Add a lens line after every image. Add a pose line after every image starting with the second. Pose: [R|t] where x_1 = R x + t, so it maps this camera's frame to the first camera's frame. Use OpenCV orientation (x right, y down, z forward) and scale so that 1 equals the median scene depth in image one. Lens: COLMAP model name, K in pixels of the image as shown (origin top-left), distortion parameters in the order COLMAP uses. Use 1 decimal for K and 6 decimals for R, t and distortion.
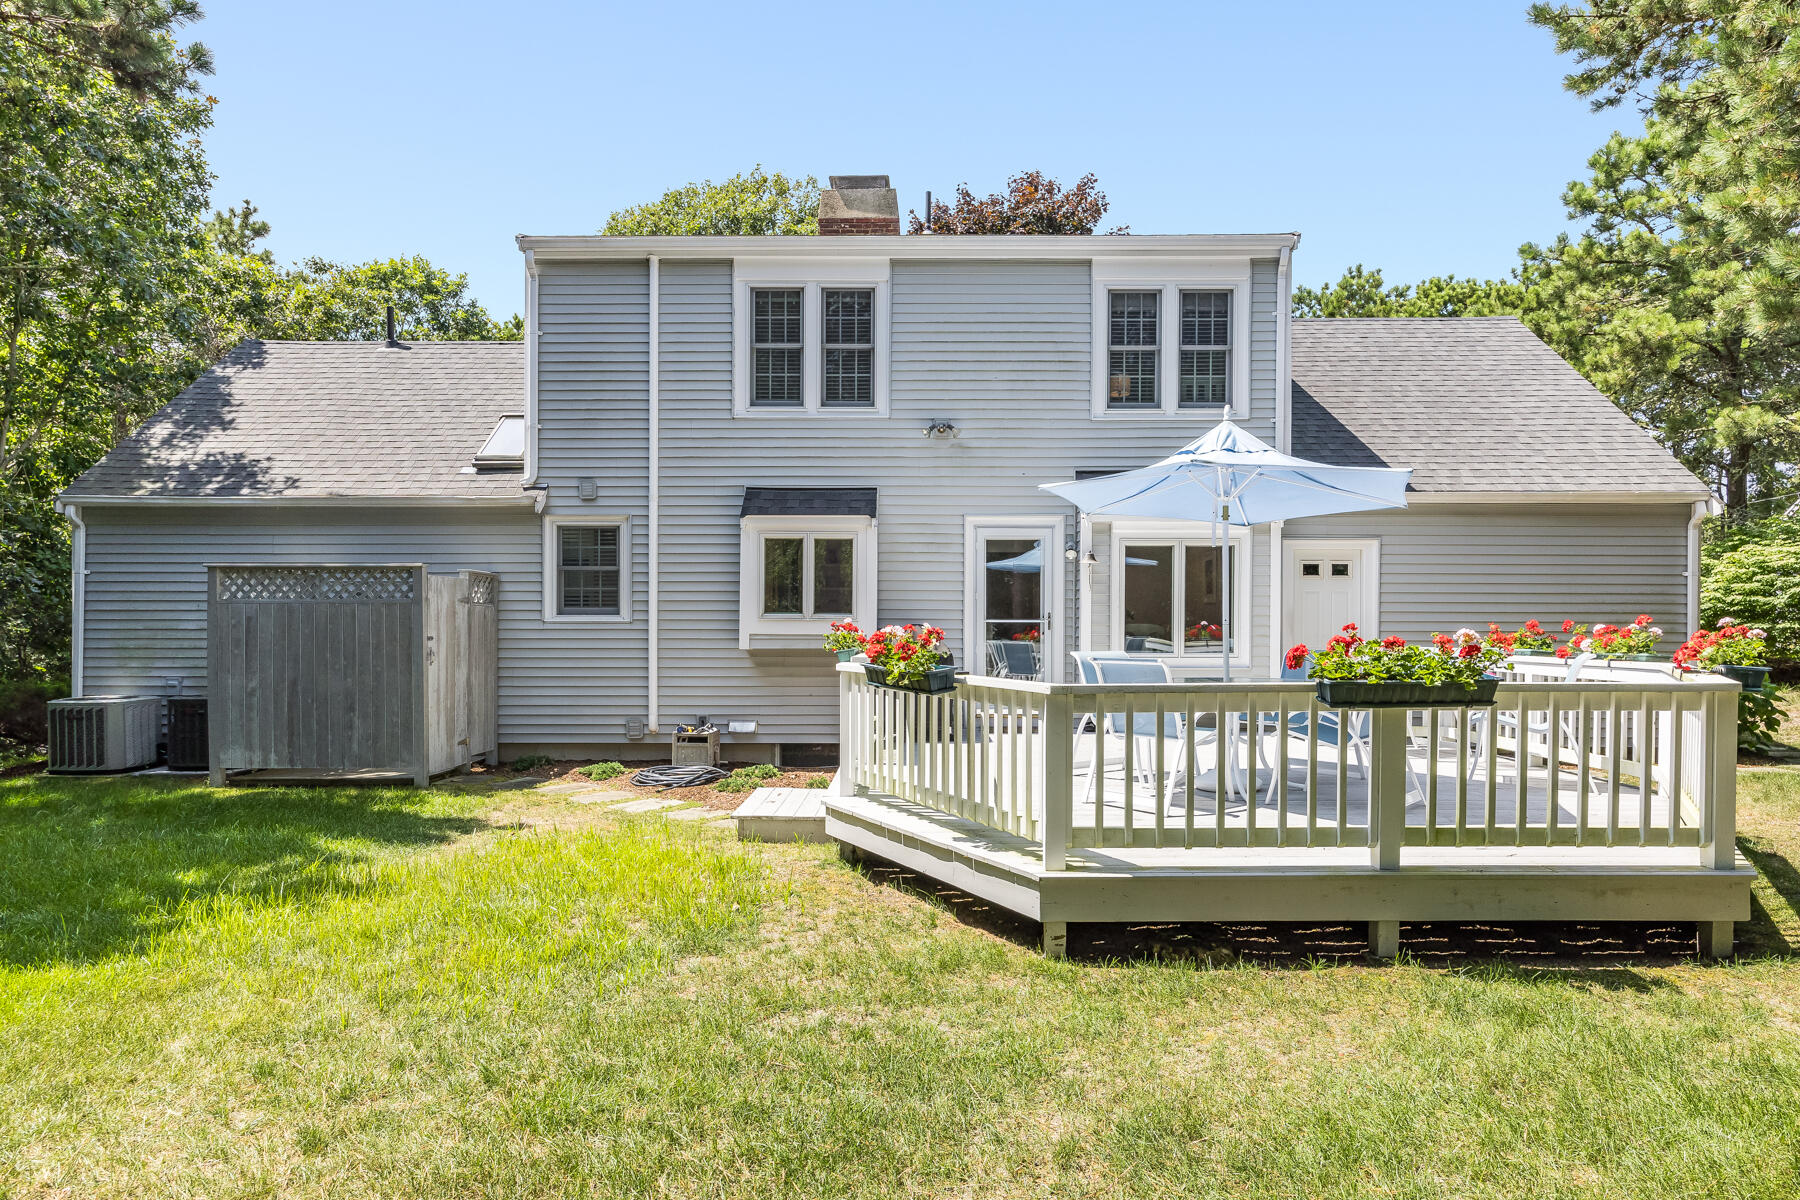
lens RADIAL K [[978.8, 0, 899.5], [0, 978.8, 612.5], [0, 0, 1]] dist [-0.002379, -0.000976]
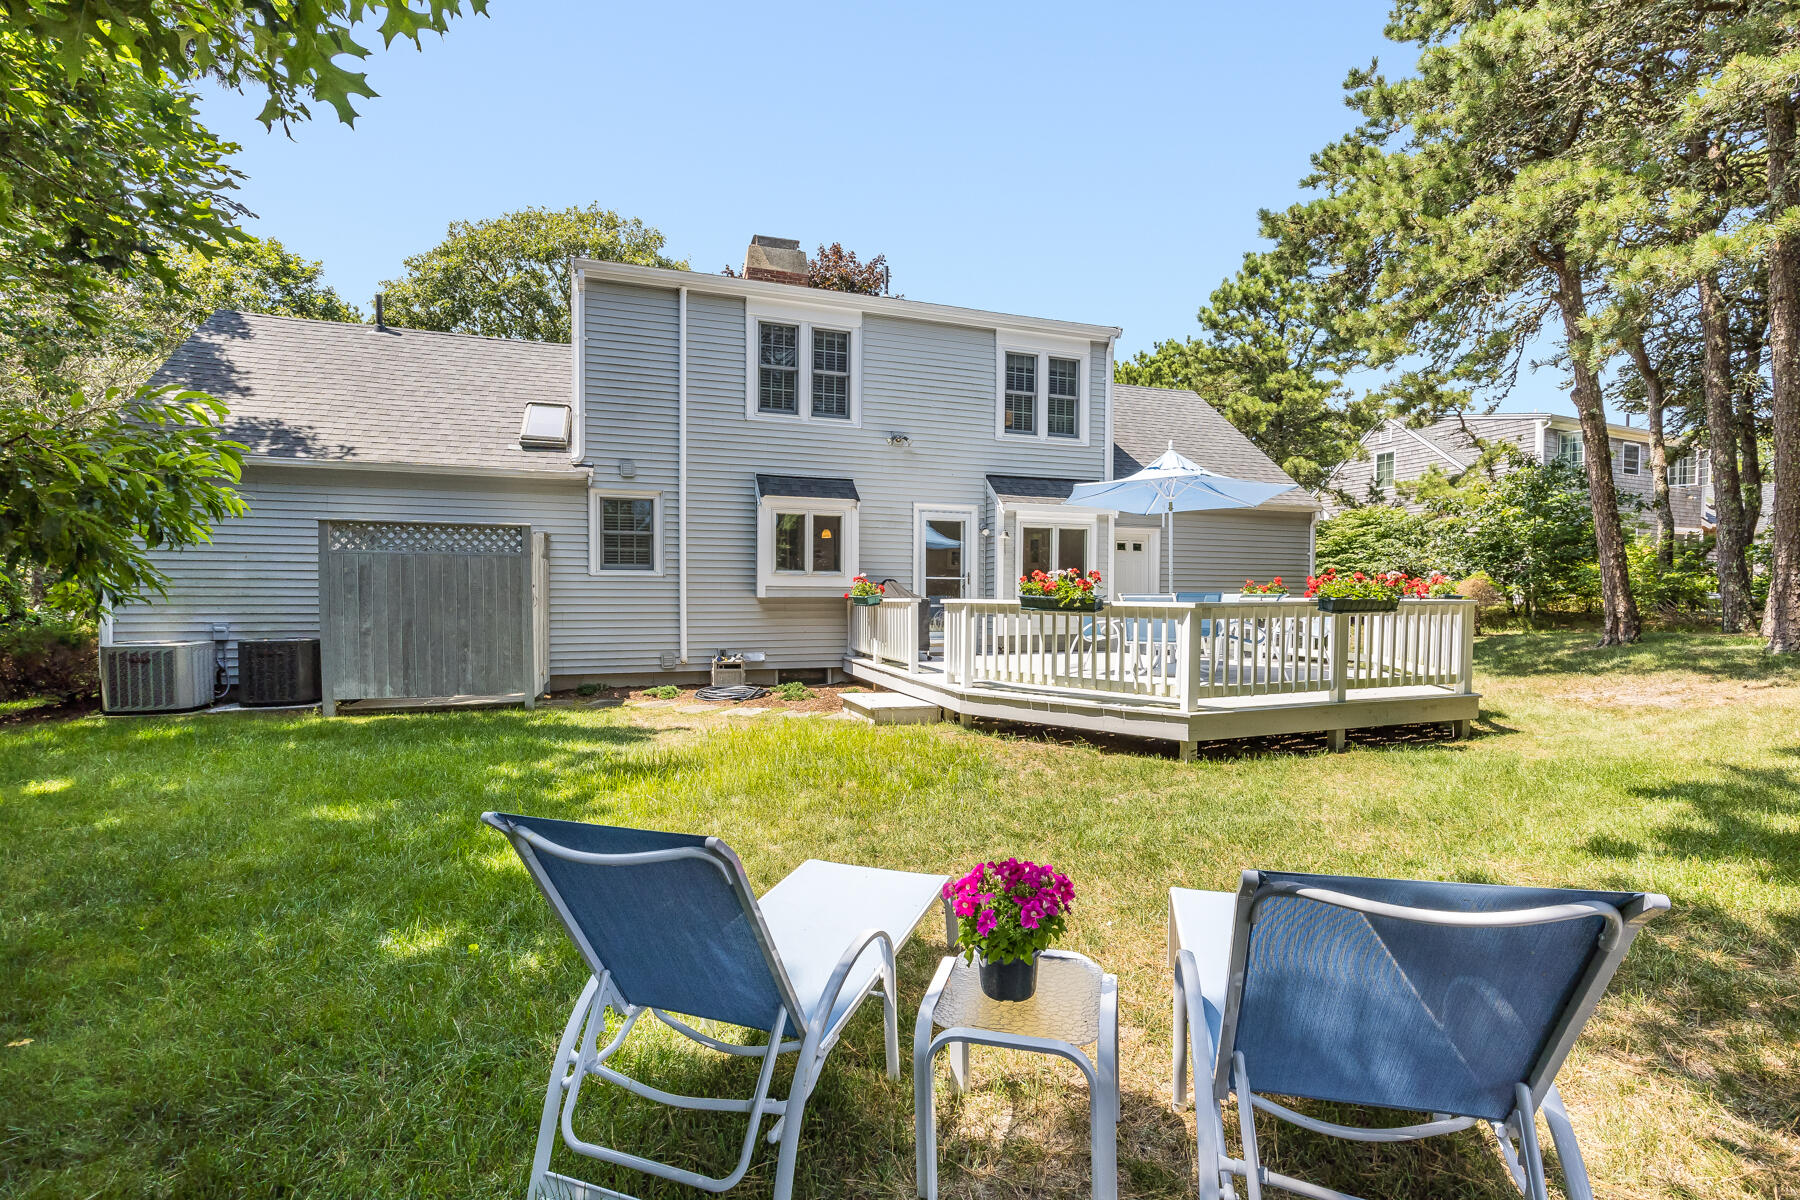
lens RADIAL K [[771.0, 0, 900.8], [0, 771.0, 598.2], [0, 0, 1]] dist [-0.014174, 0.000517]
pose [[0.945232, 0.000860, 0.326397, -0.309916], [-0.007110, 0.999814, 0.017955, 0.018421], [-0.326321, -0.019293, 0.945062, -0.039730]]
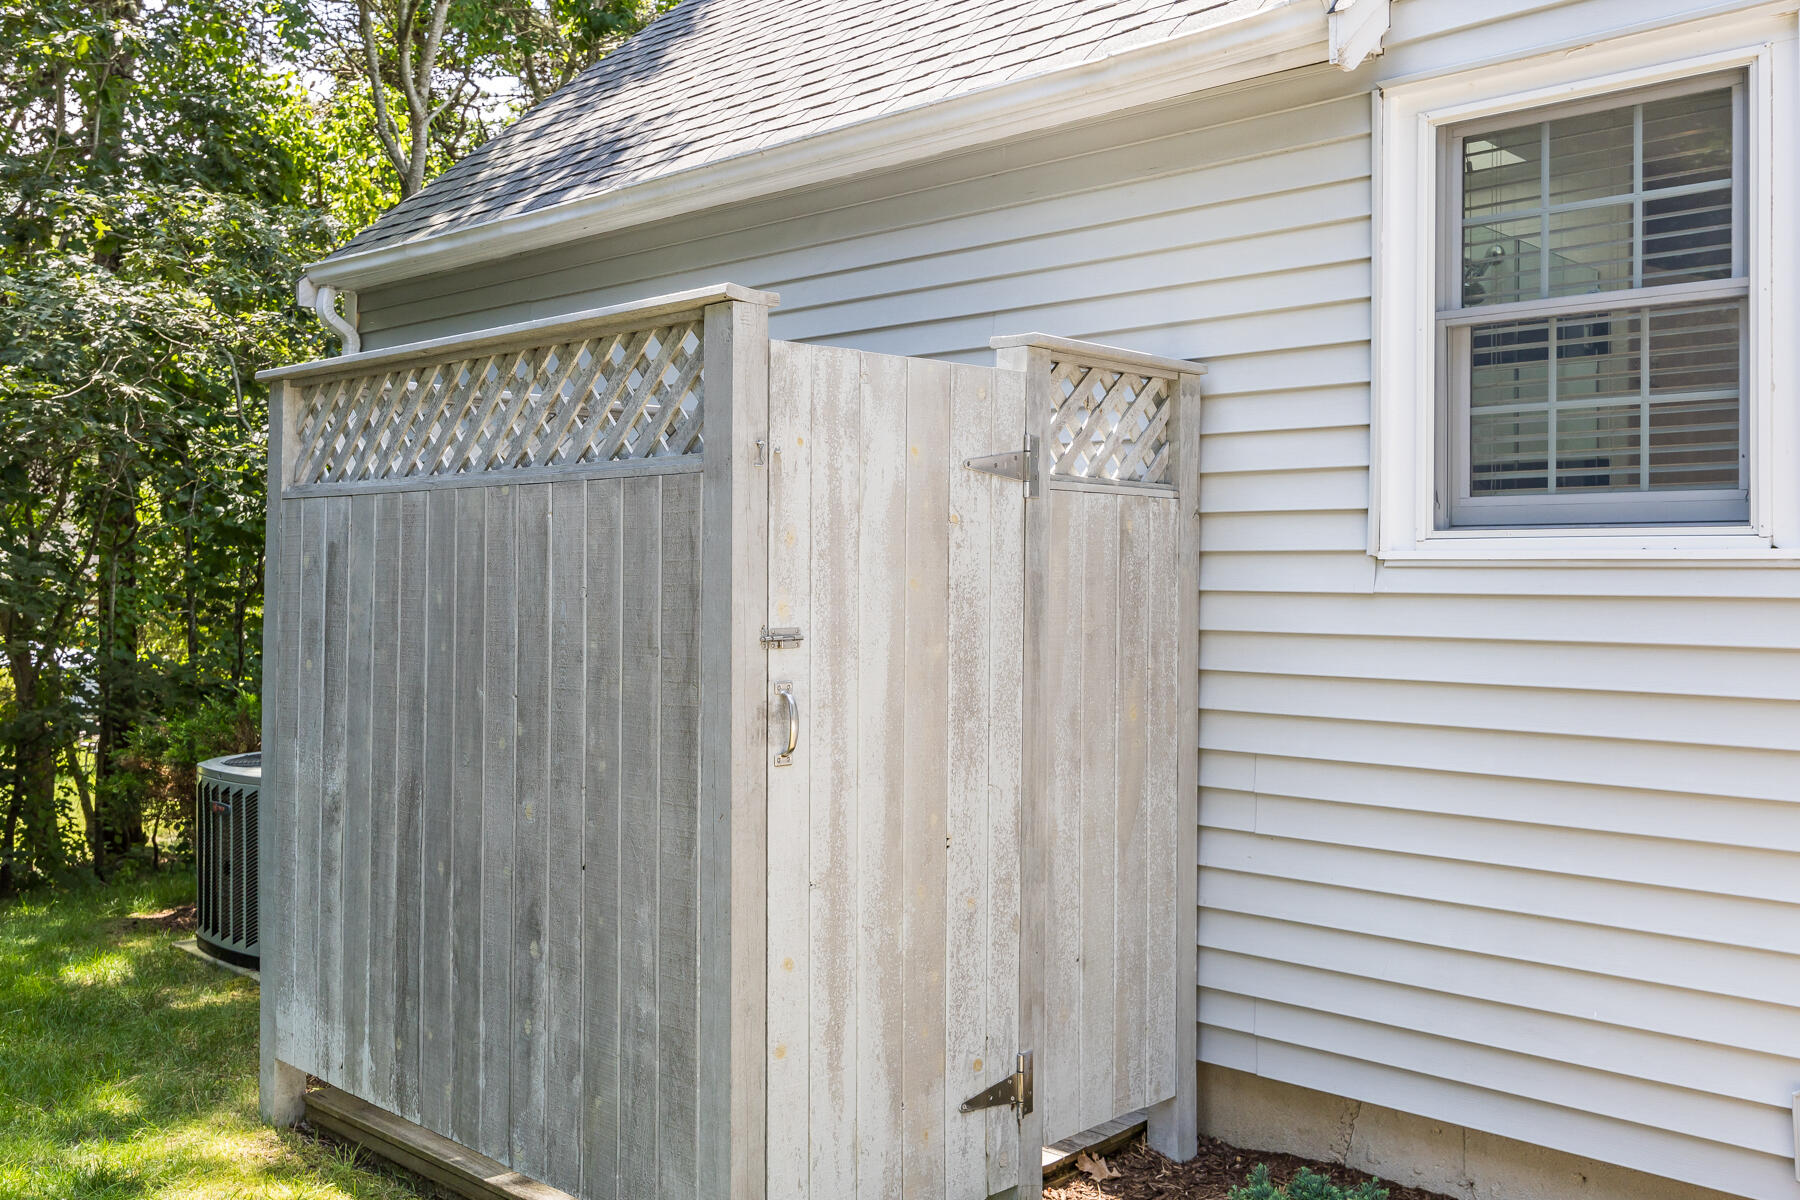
lens RADIAL K [[1609.5, 0, 899.9], [0, 1609.5, 561.5], [0, 0, 1]] dist [0.019217, 0.008549]
pose [[0.736548, 0.000312, -0.676385, -0.194067], [0.004469, 0.999976, 0.005329, 0.006993], [0.676371, -0.006948, 0.736529, 0.654060]]
